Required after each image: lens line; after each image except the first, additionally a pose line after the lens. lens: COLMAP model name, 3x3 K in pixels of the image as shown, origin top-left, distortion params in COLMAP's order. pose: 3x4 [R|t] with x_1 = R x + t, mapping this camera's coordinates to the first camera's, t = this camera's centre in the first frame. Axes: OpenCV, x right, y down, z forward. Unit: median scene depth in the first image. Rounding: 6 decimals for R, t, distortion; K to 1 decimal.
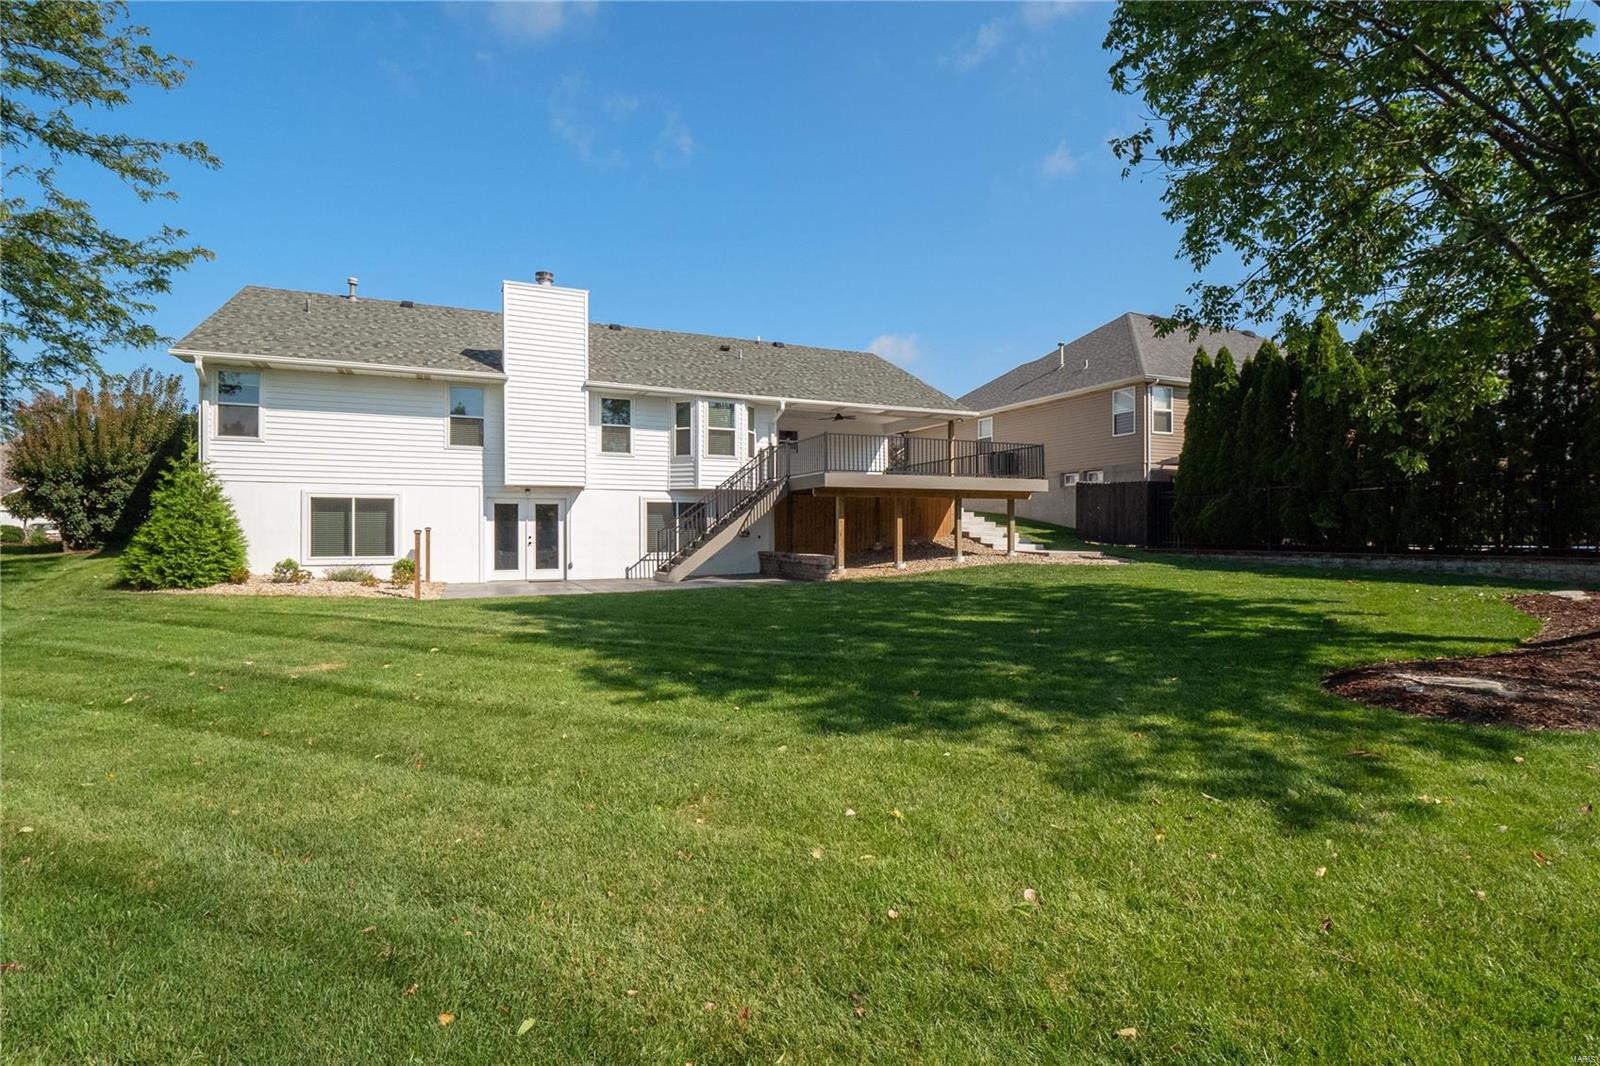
lens RADIAL K [[830.7, 0, 799.7], [0, 830.7, 532.6], [0, 0, 1]] dist [-0.000193, -0.000029]
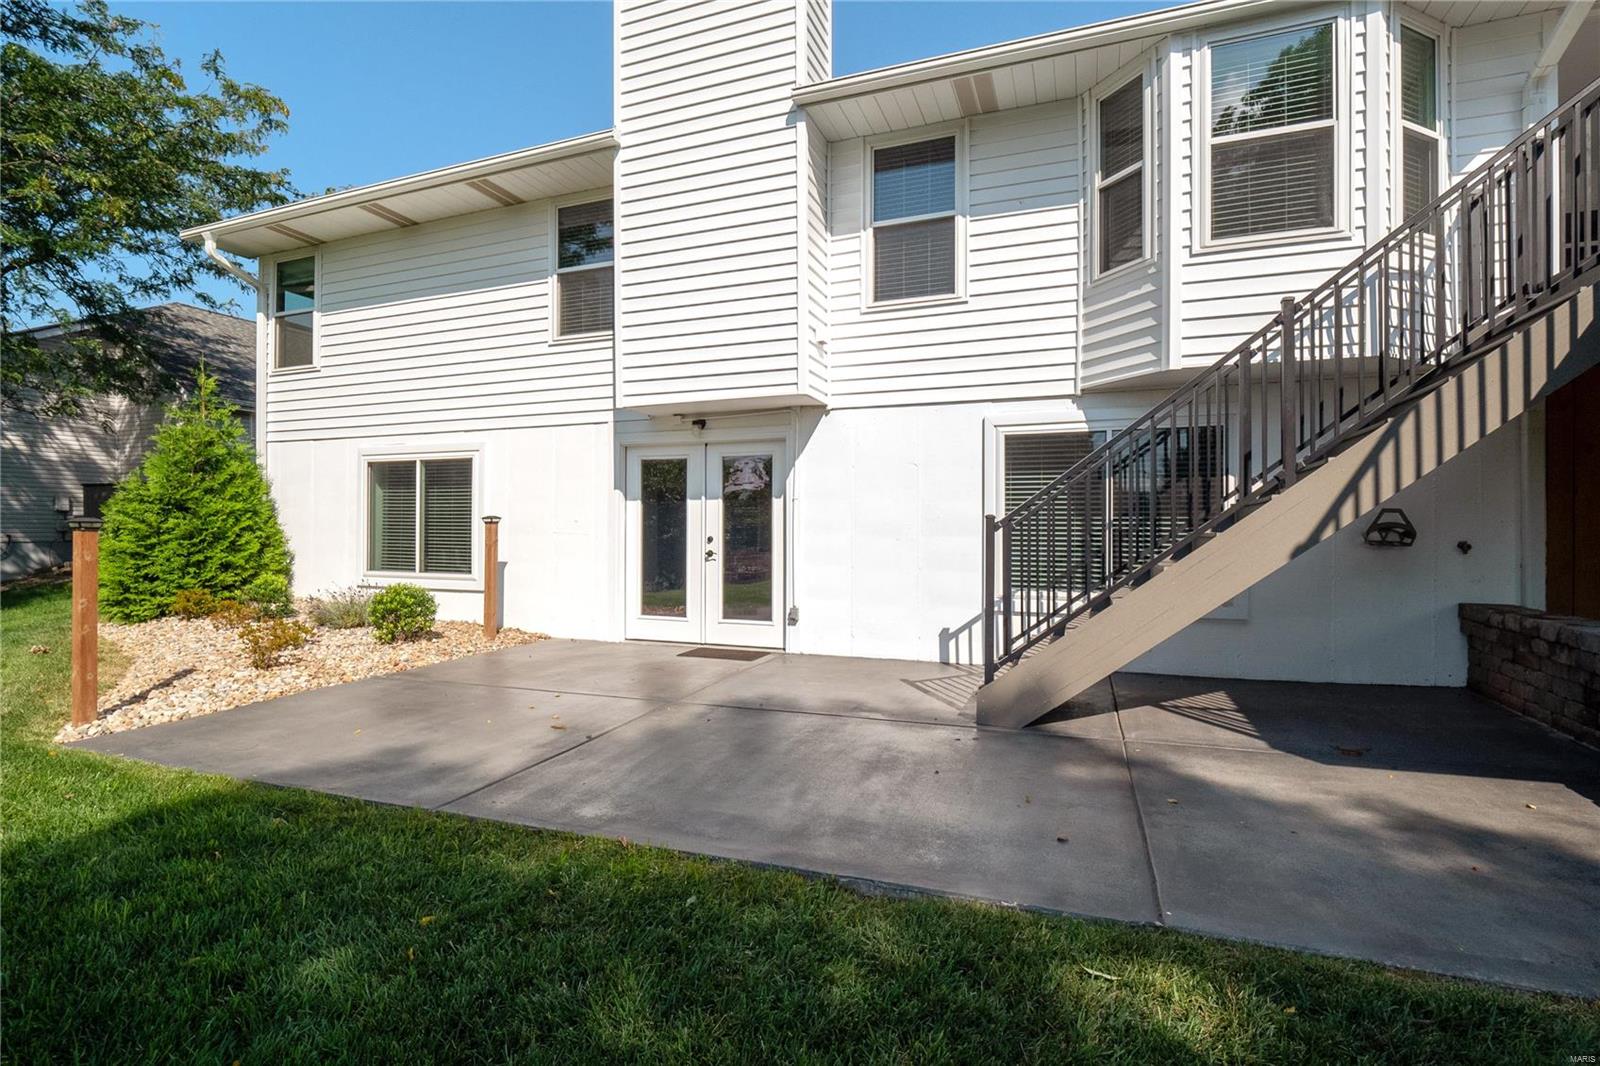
lens RADIAL K [[753.2, 0, 799.0], [0, 753.2, 535.8], [0, 0, 1]] dist [-0.018359, -0.000389]
pose [[0.683401, 0.007464, -0.730005, -0.024273], [-0.006683, 0.999970, 0.003968, 0.002252], [0.730012, 0.002167, 0.683431, 0.751419]]
